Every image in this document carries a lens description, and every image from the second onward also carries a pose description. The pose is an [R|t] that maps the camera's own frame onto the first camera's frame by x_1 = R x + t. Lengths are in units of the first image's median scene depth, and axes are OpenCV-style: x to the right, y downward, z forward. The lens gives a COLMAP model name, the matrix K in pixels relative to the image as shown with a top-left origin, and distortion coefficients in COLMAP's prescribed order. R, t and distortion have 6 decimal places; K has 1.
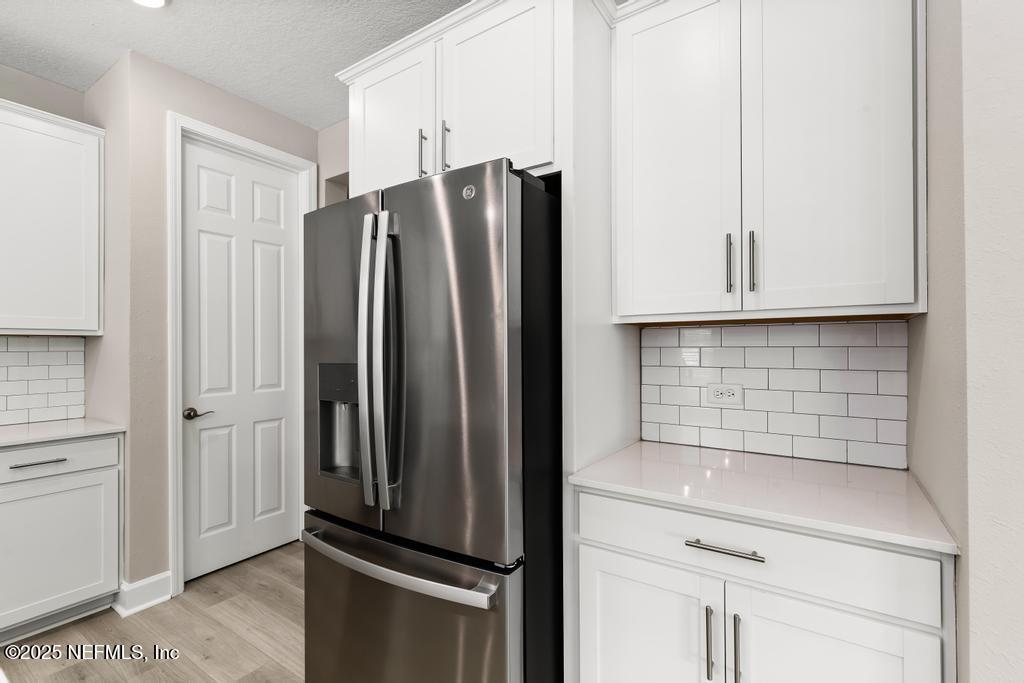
lens RADIAL K [[471.0, 0, 507.7], [0, 471.0, 343.2], [0, 0, 1]] dist [0.004657, -0.001049]
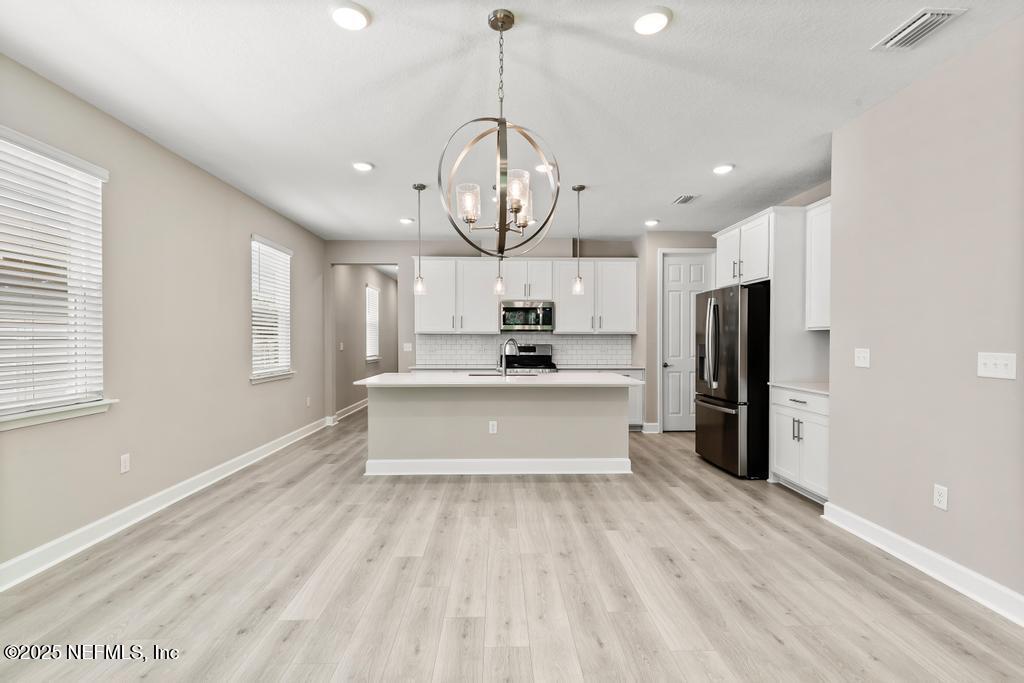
lens RADIAL K [[471.0, 0, 513.7], [0, 471.0, 344.3], [0, 0, 1]] dist [0.004657, -0.001049]
pose [[0.596522, 0.013869, -0.802477, 1.063739], [0.005570, 0.999755, 0.021419, -0.024533], [0.802577, -0.017247, 0.596299, -1.417872]]
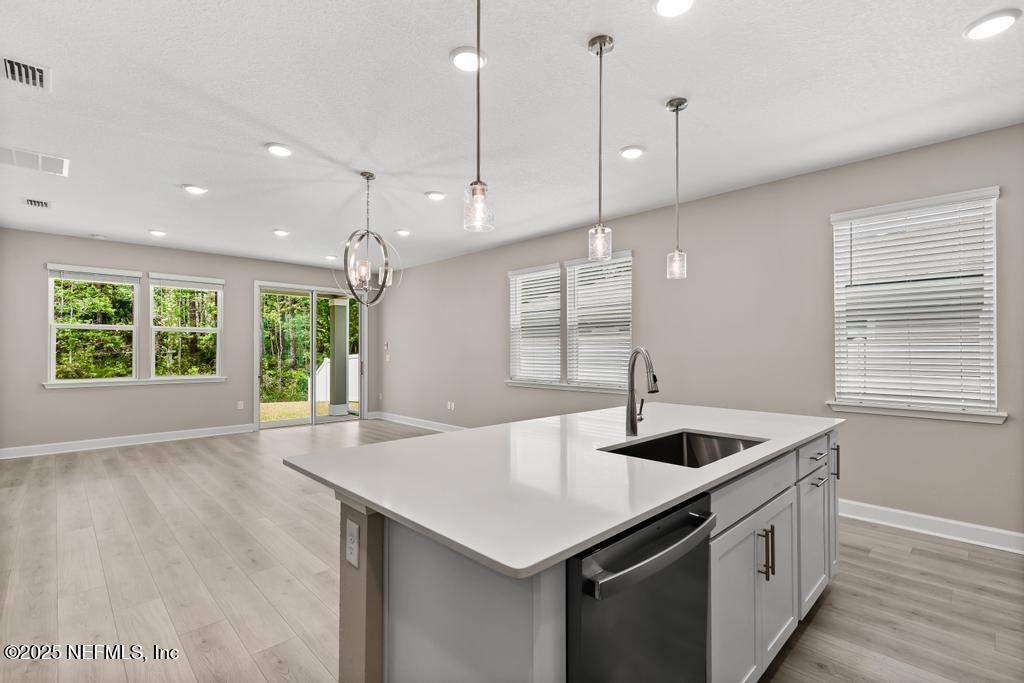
lens RADIAL K [[471.0, 0, 514.2], [0, 471.0, 346.3], [0, 0, 1]] dist [0.004657, -0.001049]
pose [[-0.982228, 0.005298, 0.187616, -0.732871], [0.001329, 0.999773, -0.021270, 0.008235], [-0.187686, -0.020642, -0.982012, 0.933935]]
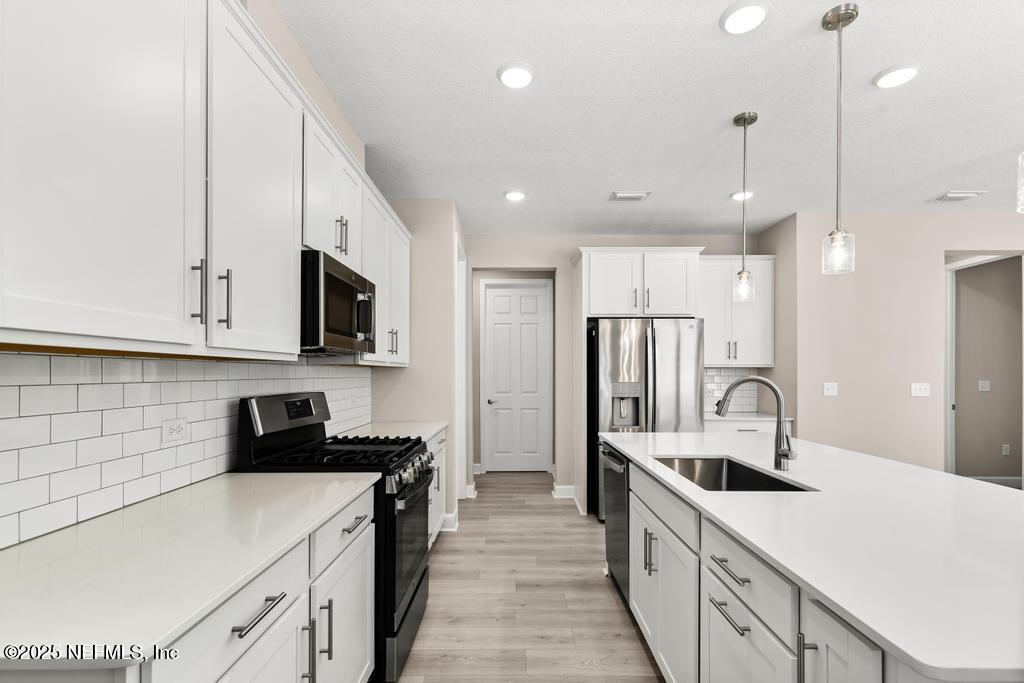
lens RADIAL K [[471.0, 0, 509.5], [0, 471.0, 371.7], [0, 0, 1]] dist [0.004657, -0.001049]
pose [[0.831975, 0.005116, 0.554789, -1.760000], [-0.010386, 0.999926, 0.006354, -0.018302], [-0.554715, -0.011048, 0.831967, -0.584486]]
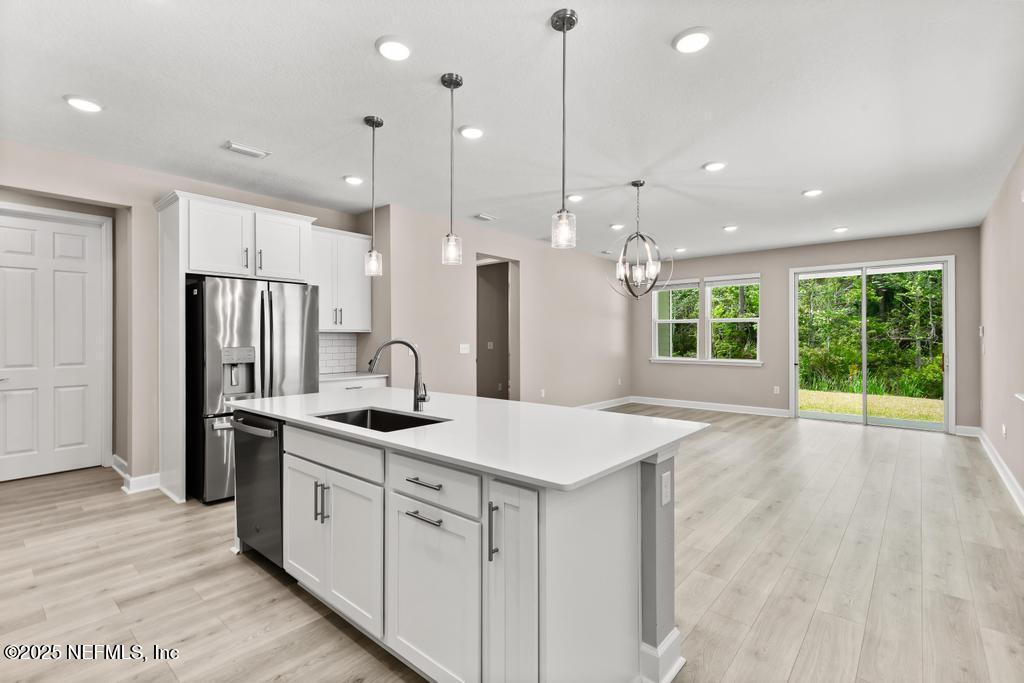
lens RADIAL K [[471.0, 0, 506.2], [0, 471.0, 334.4], [0, 0, 1]] dist [0.004657, -0.001049]
pose [[0.122816, 0.009808, 0.992381, -1.961893], [-0.011054, 0.999903, -0.008515, -0.012299], [-0.992368, -0.009924, 0.122912, -0.479353]]
